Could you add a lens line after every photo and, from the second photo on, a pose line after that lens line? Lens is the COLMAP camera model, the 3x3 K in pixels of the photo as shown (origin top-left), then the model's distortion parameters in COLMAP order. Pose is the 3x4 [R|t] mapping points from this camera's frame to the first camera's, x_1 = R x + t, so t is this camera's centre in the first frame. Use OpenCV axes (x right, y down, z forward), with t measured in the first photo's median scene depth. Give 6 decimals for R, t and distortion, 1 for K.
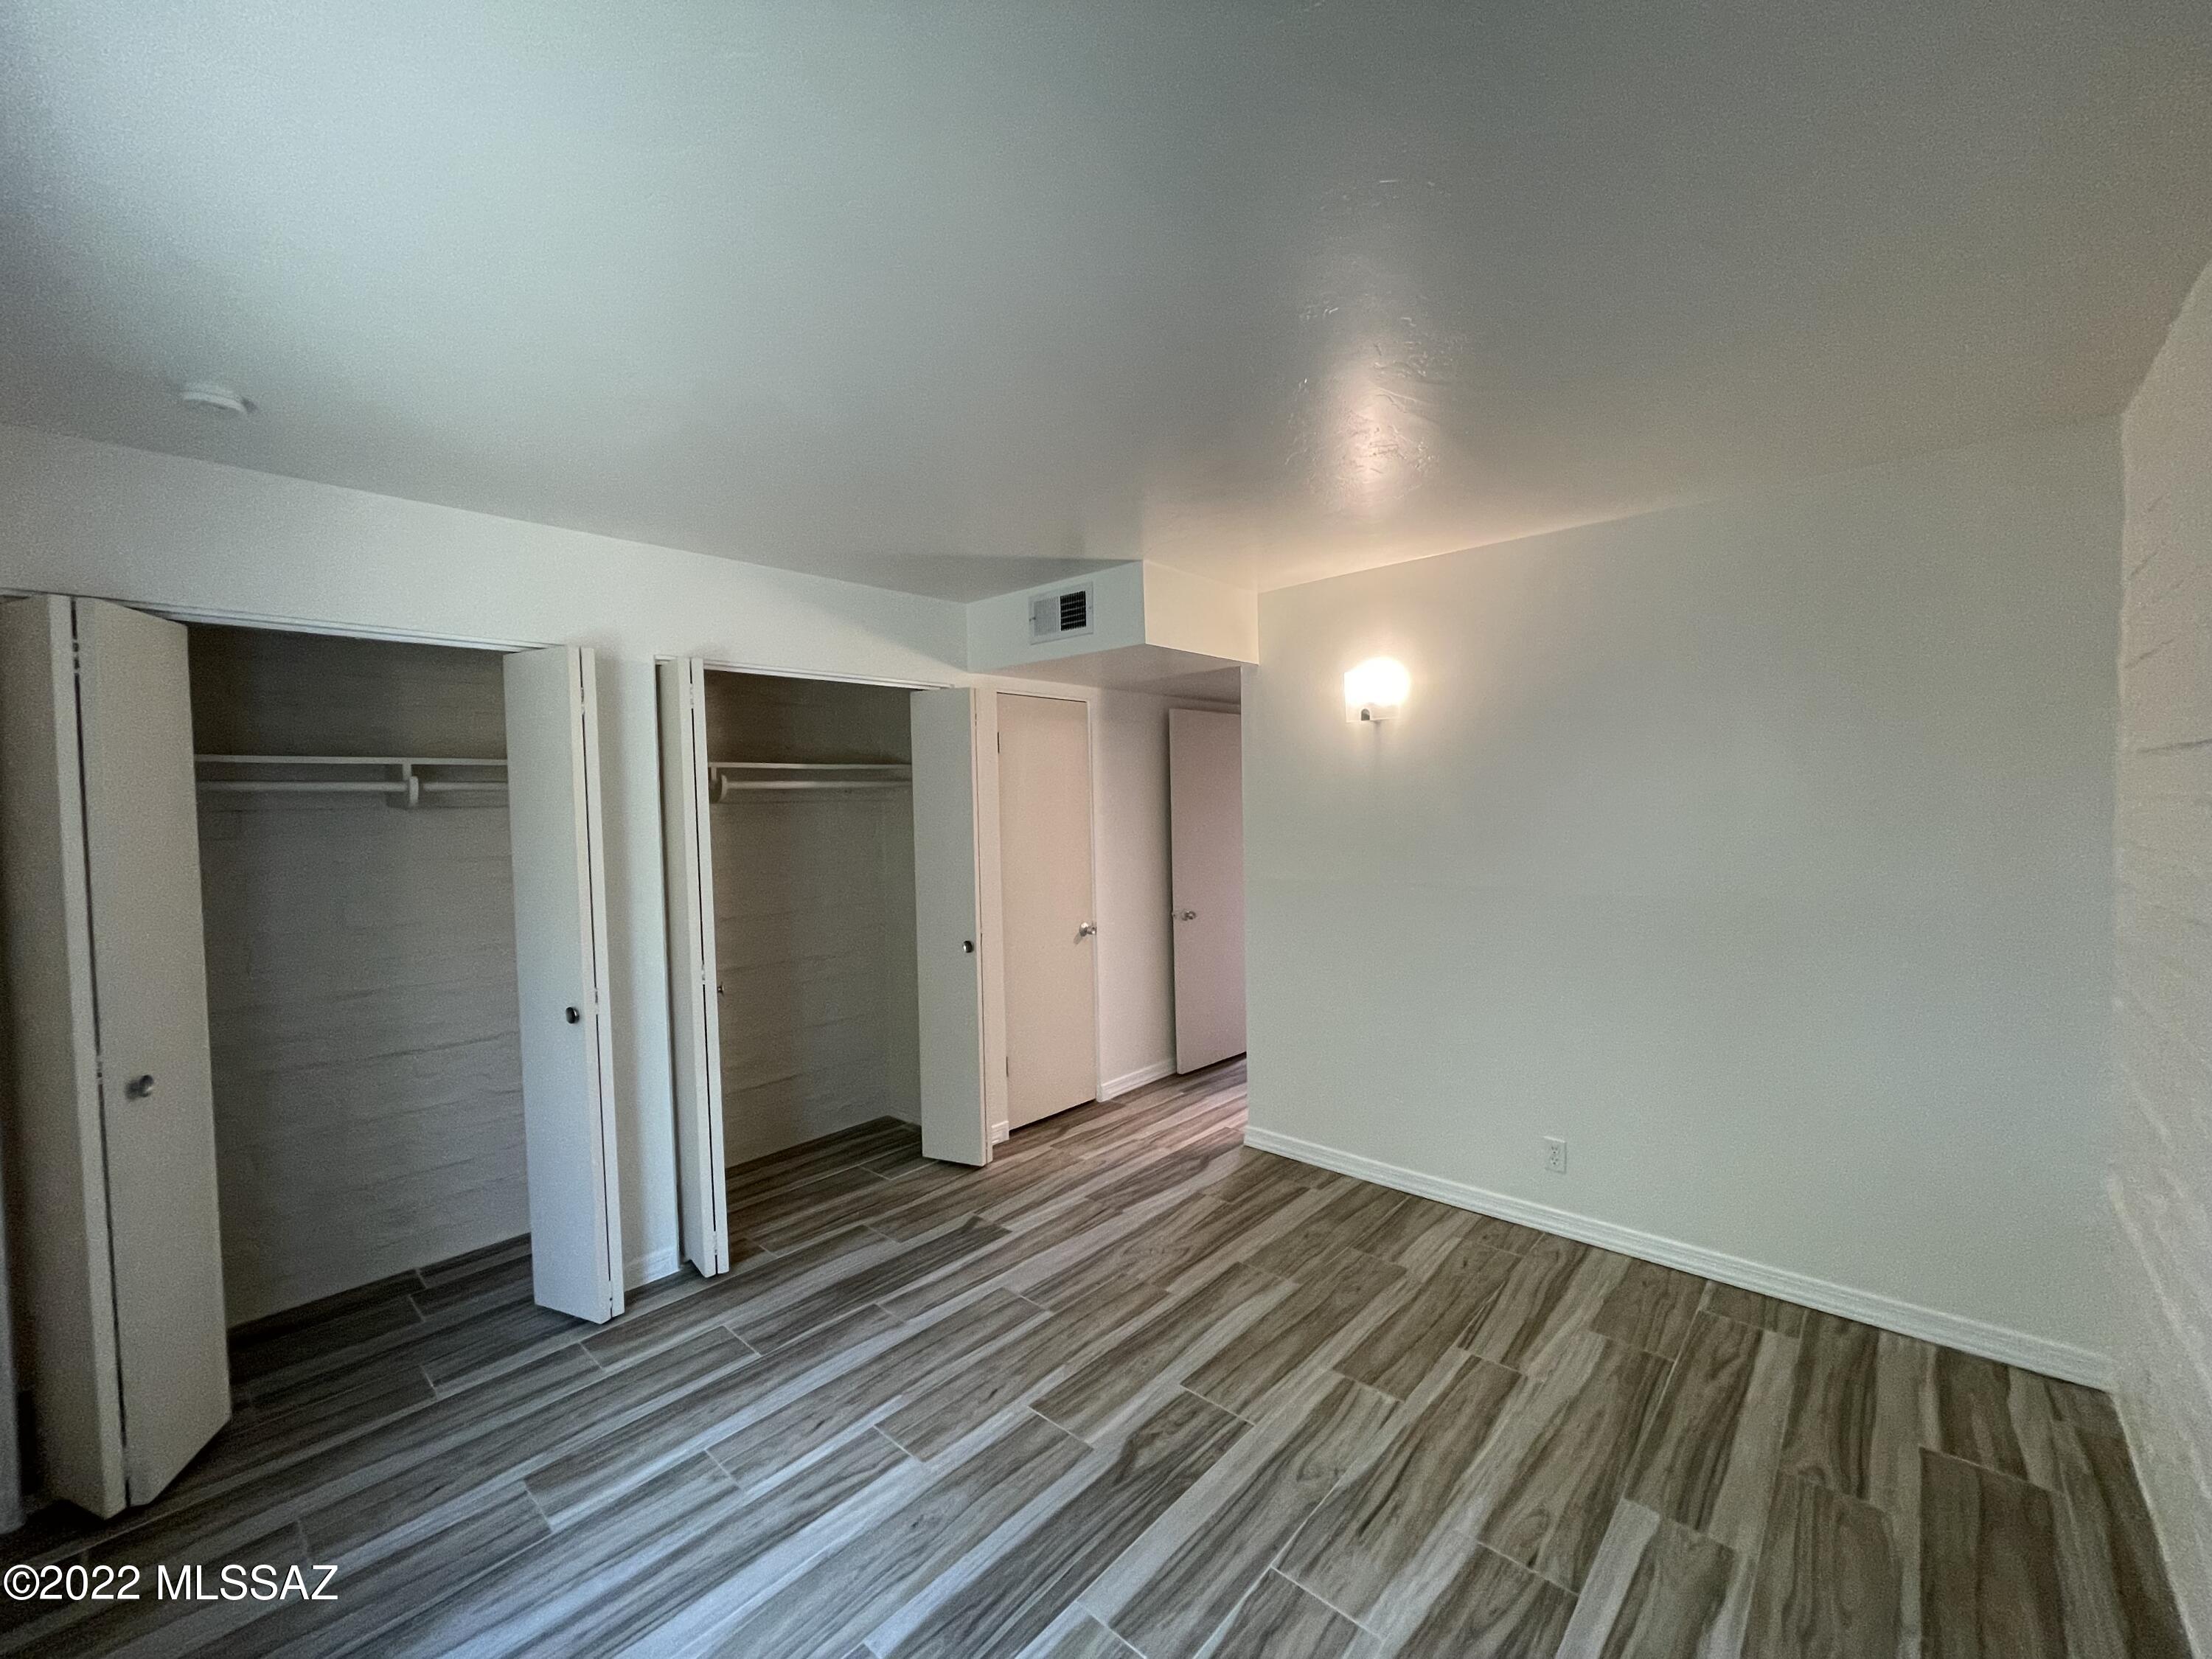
lens RADIAL K [[888.2, 0, 1099.9], [0, 888.2, 834.7], [0, 0, 1]] dist [-0.028892, 0.024897]
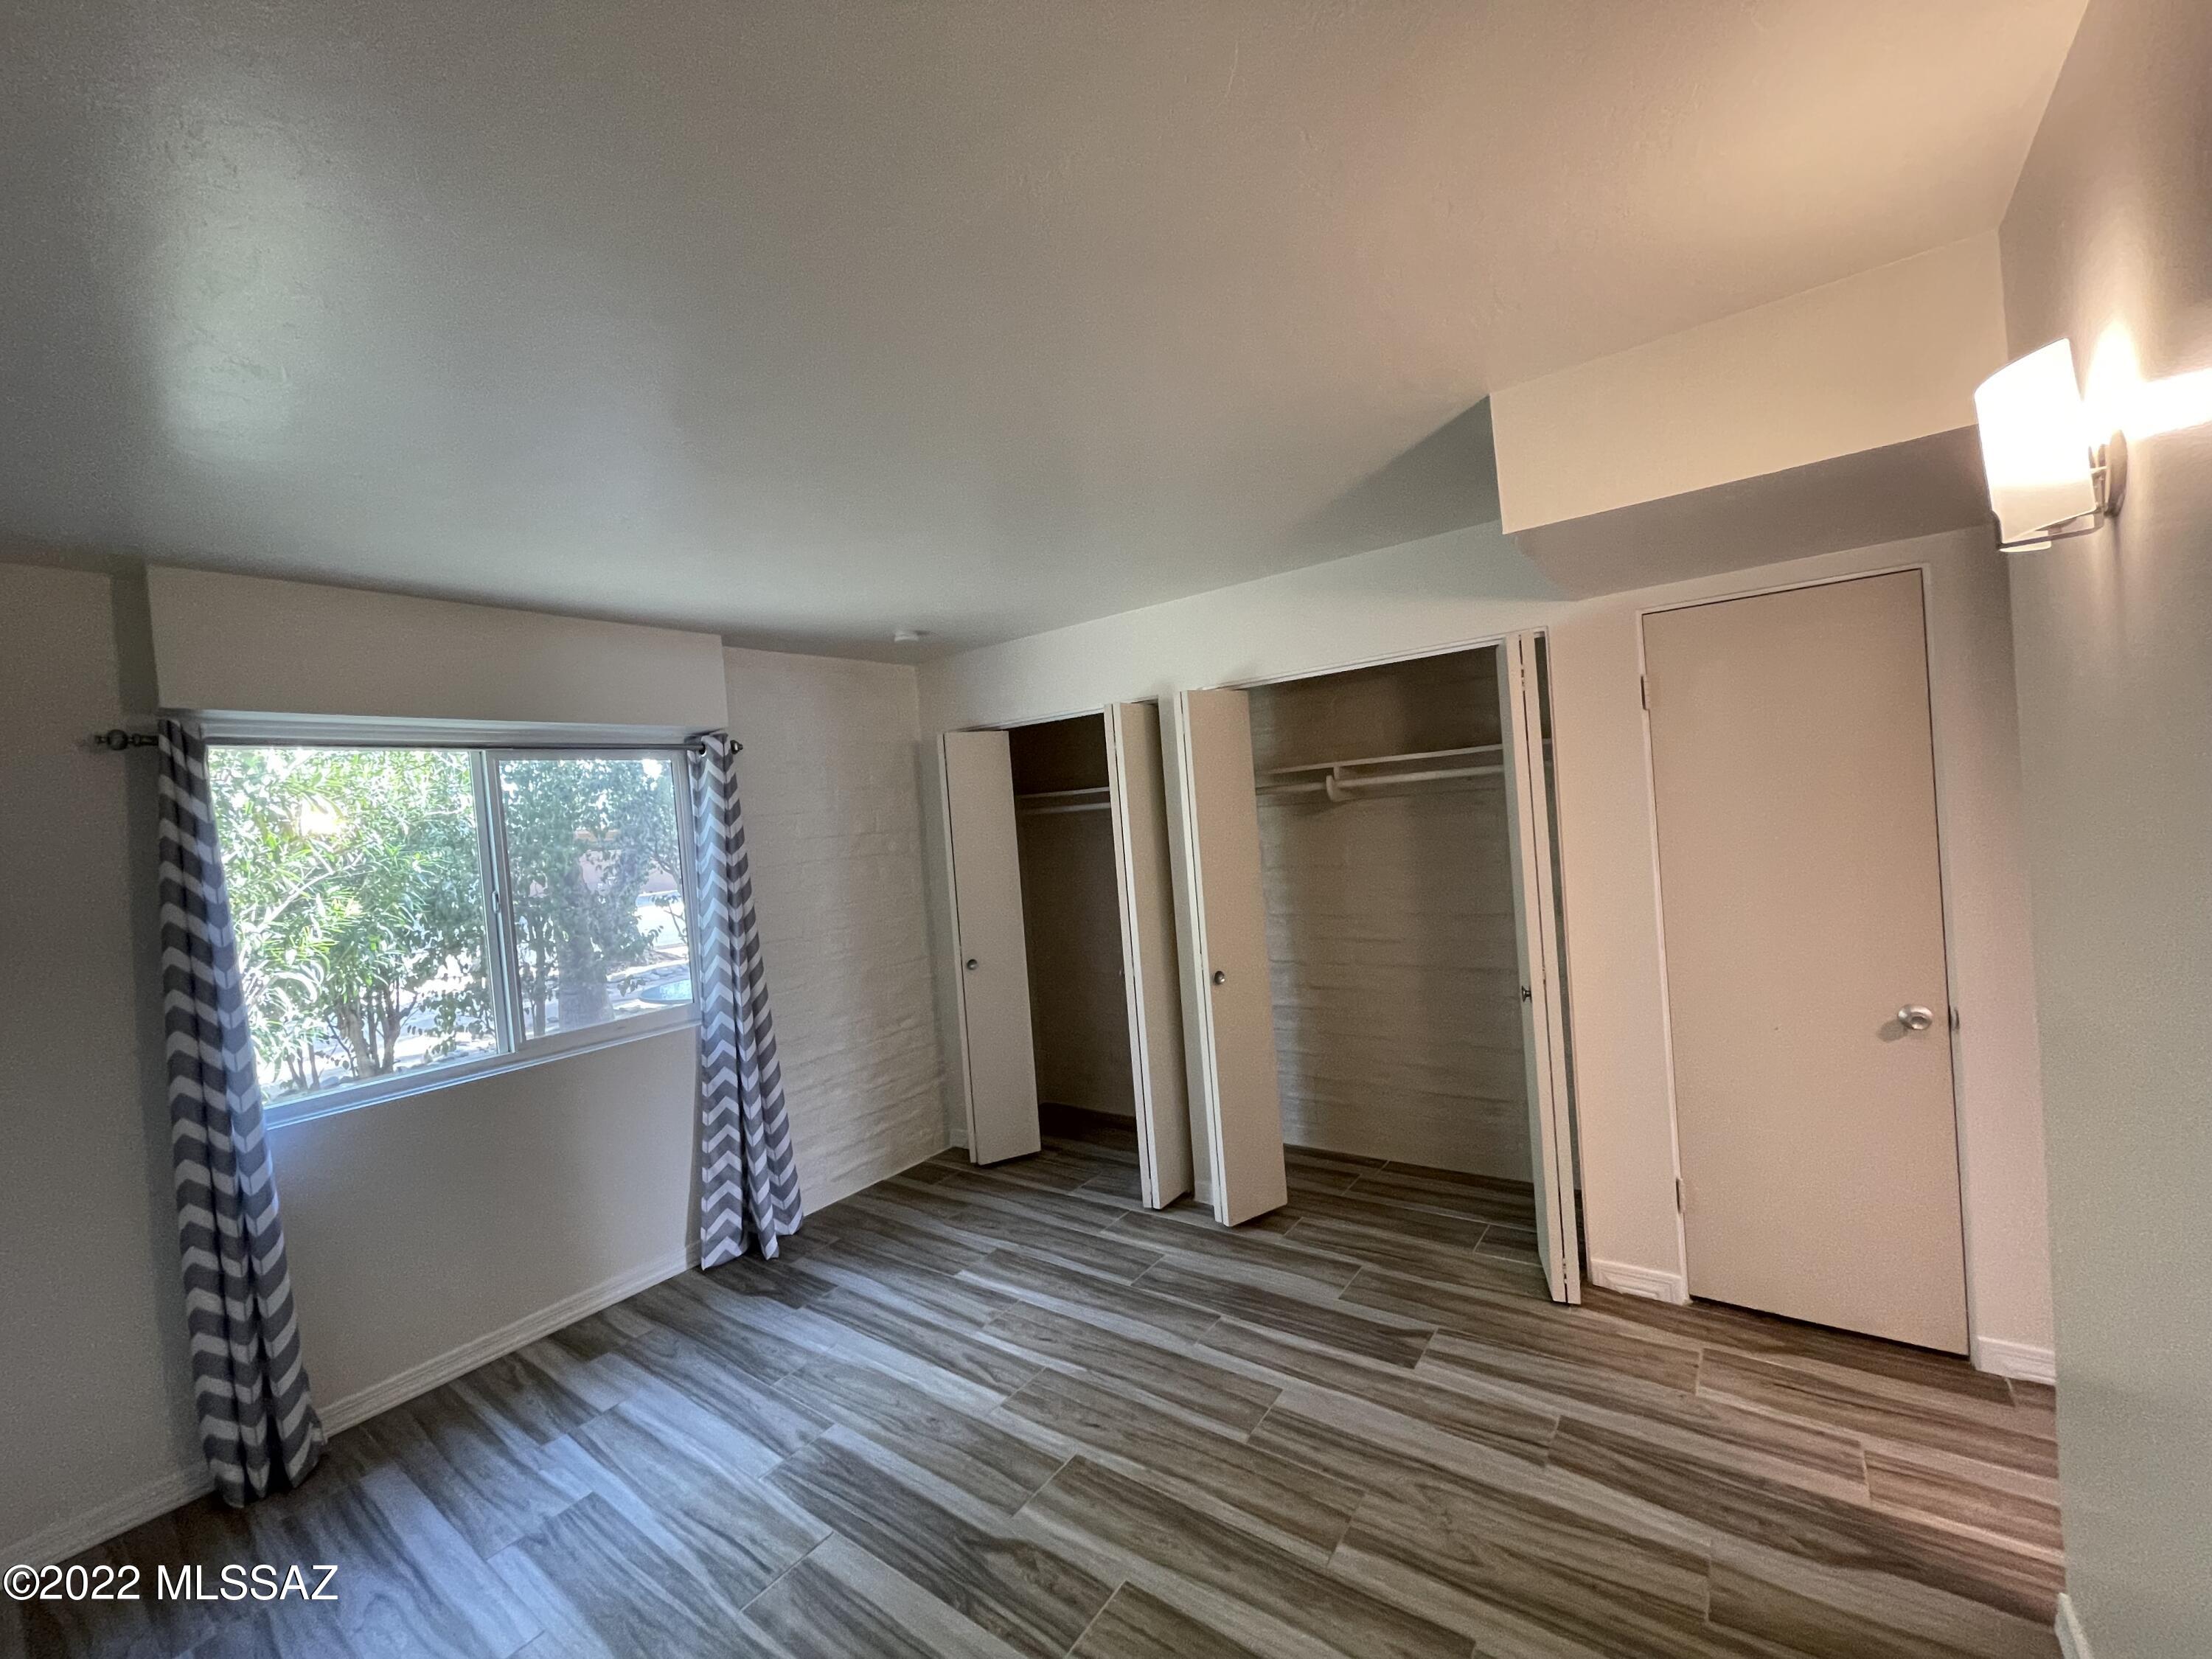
lens RADIAL K [[907.7, 0, 1106.0], [0, 907.7, 829.5], [0, 0, 1]] dist [0.015650, -0.000053]
pose [[0.104107, 0.025789, -0.994232, 0.665008], [0.045041, 0.998516, 0.030617, -0.051644], [0.993546, -0.047969, 0.102791, 0.703365]]
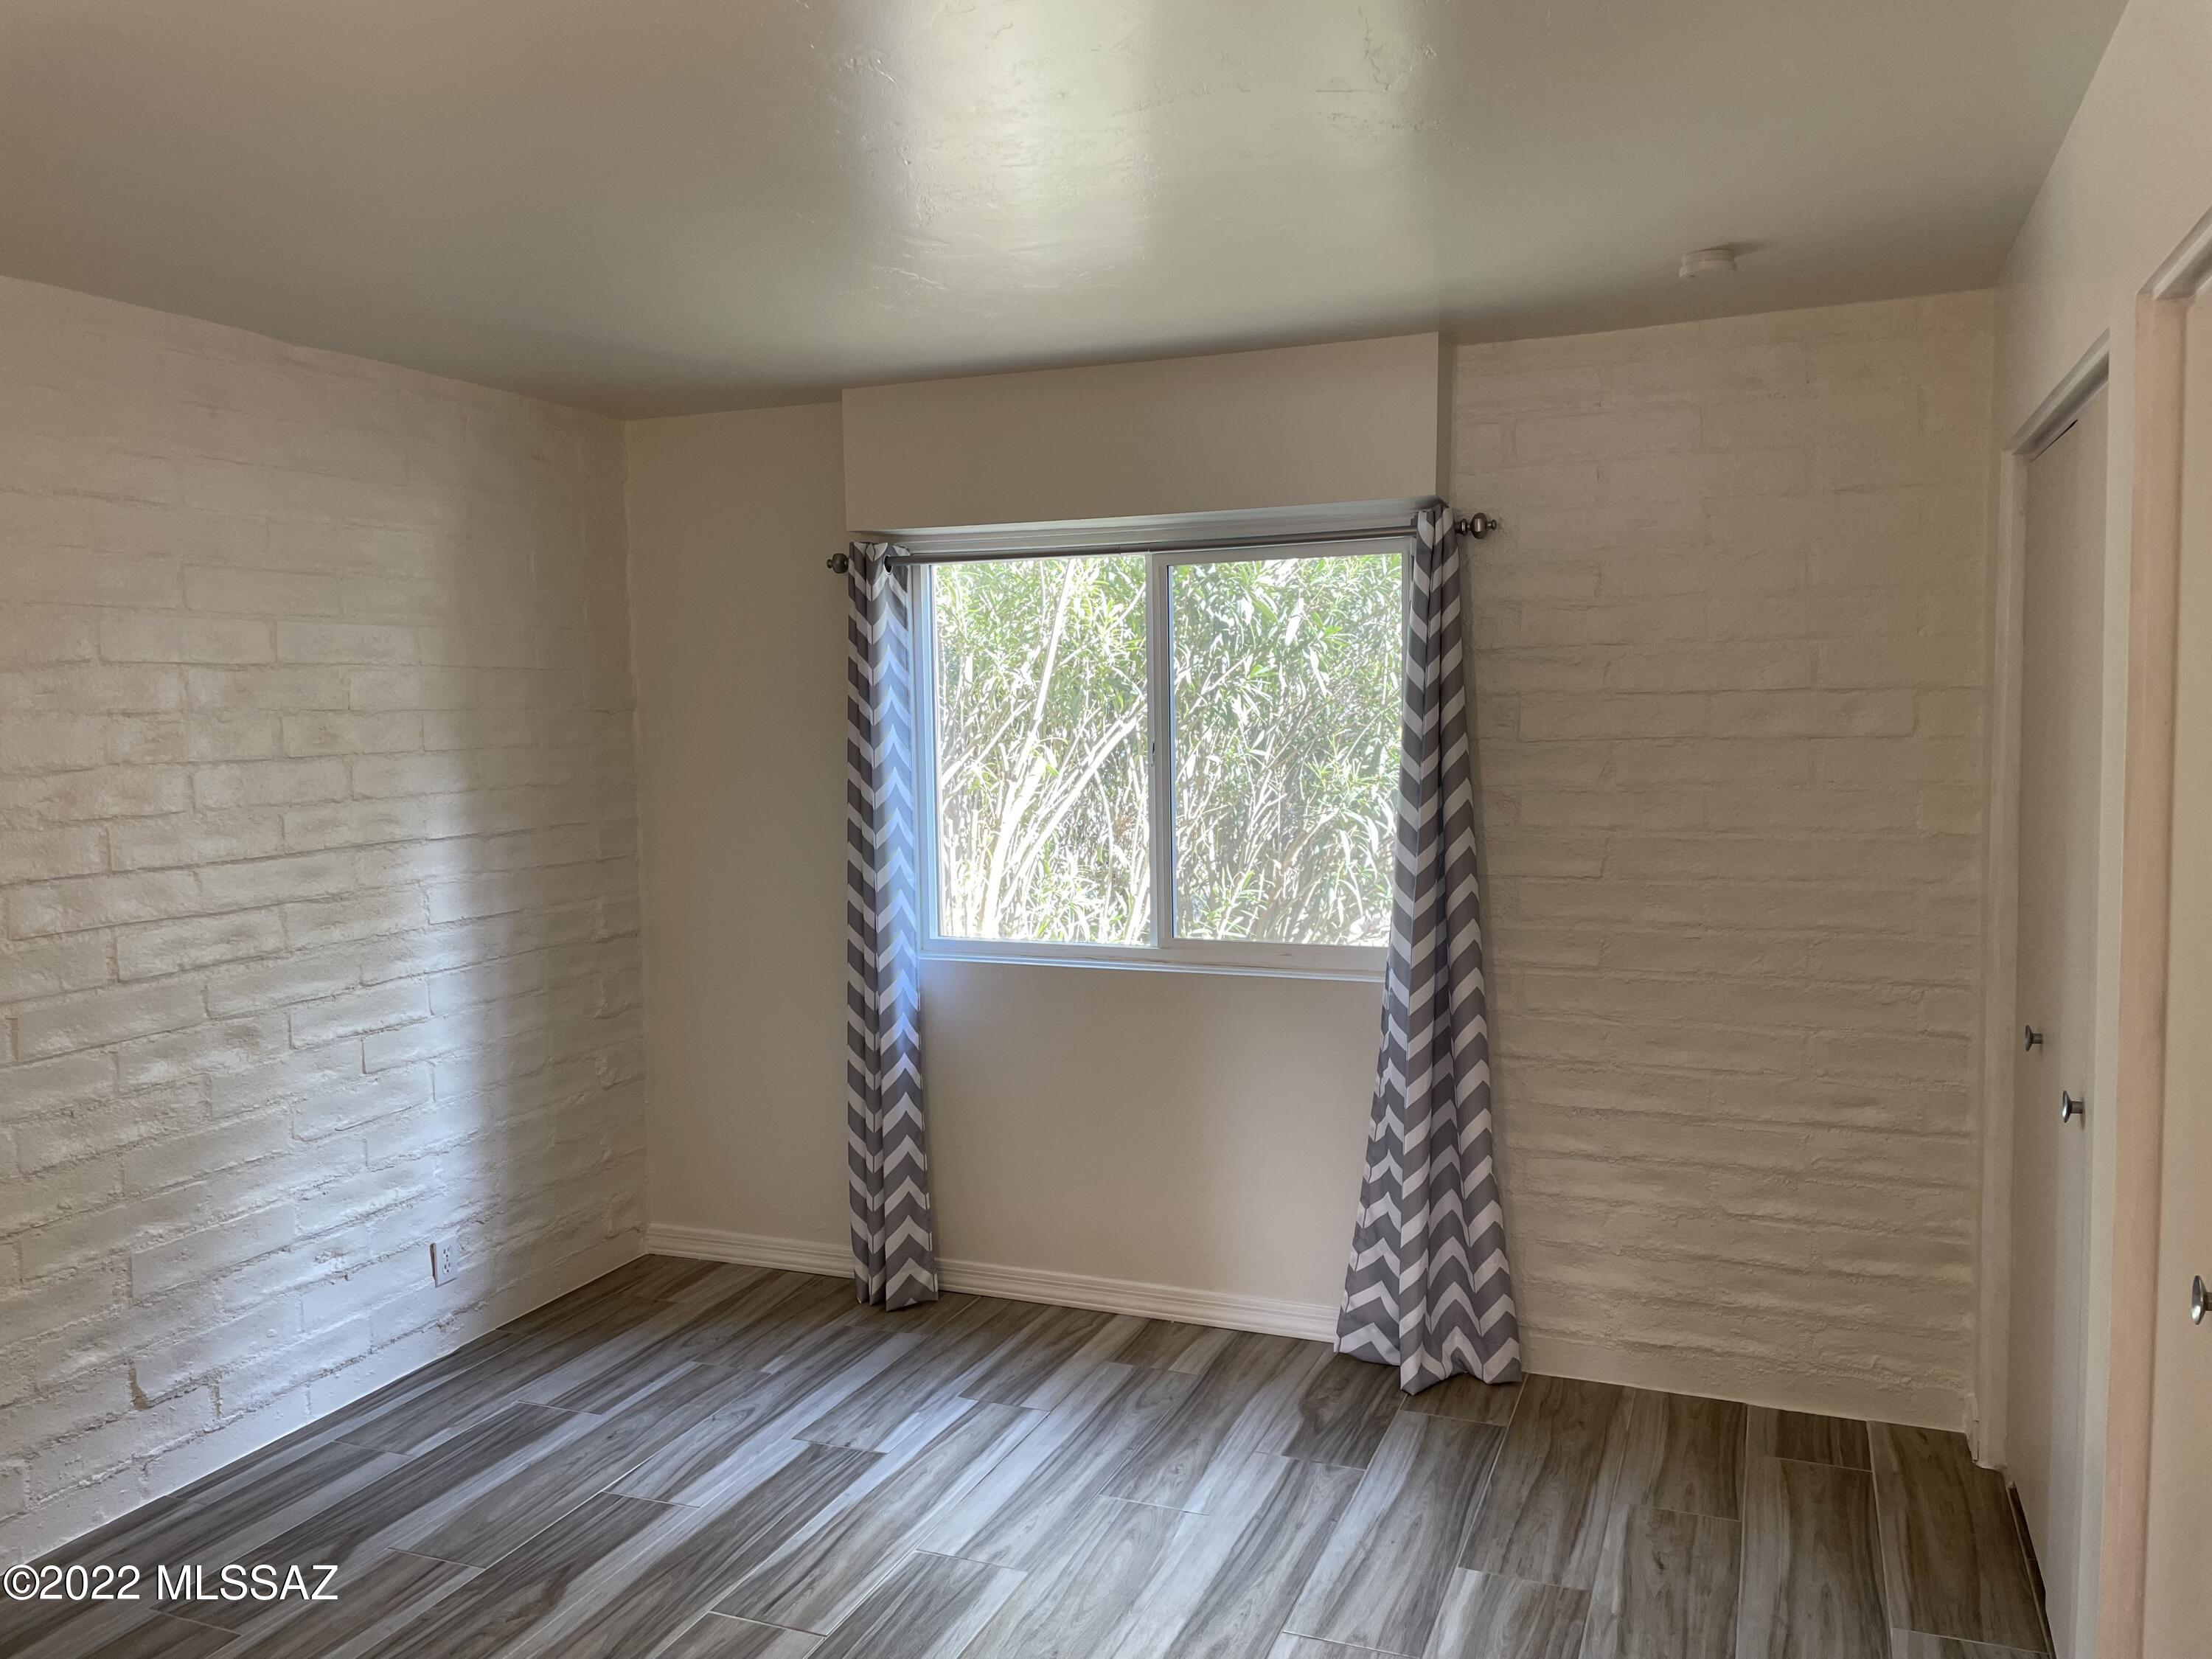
lens RADIAL K [[1675.2, 0, 1107.1], [0, 1675.2, 841.9], [0, 0, 1]] dist [0.103770, -0.140022]
pose [[-0.934396, 0.060251, -0.351105, 0.143232], [0.019624, 0.992803, 0.118143, -0.066740], [0.355696, 0.103502, -0.928853, 1.433203]]
